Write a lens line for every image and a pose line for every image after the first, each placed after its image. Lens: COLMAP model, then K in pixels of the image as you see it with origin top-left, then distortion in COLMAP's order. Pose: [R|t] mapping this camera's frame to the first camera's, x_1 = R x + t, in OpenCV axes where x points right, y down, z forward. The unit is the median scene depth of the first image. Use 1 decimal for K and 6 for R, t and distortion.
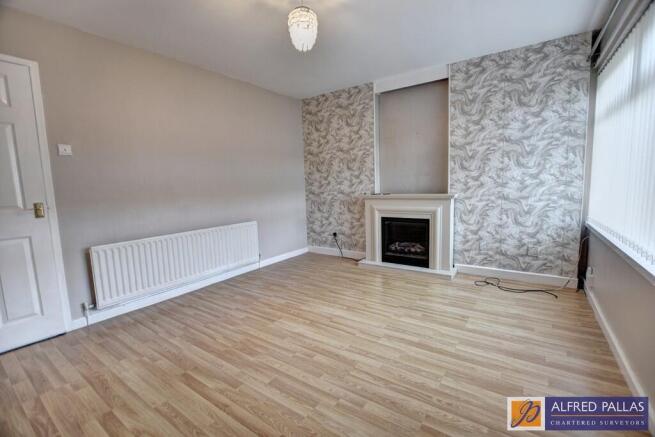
lens RADIAL K [[290.2, 0, 328.4], [0, 290.2, 216.8], [0, 0, 1]] dist [-0.025465, 0.001561]
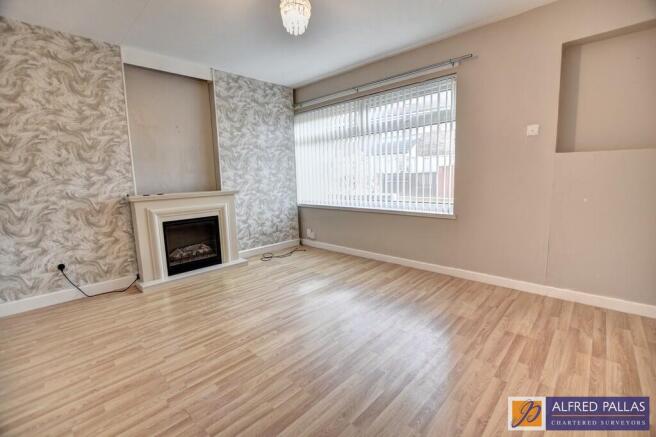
lens RADIAL K [[290.6, 0, 329.2], [0, 290.6, 216.9], [0, 0, 1]] dist [-0.025465, 0.001561]
pose [[0.154179, -0.111277, 0.981757, -0.610559], [0.133596, 0.986861, 0.090875, -0.028135], [-0.978969, 0.117147, 0.167019, 0.454528]]
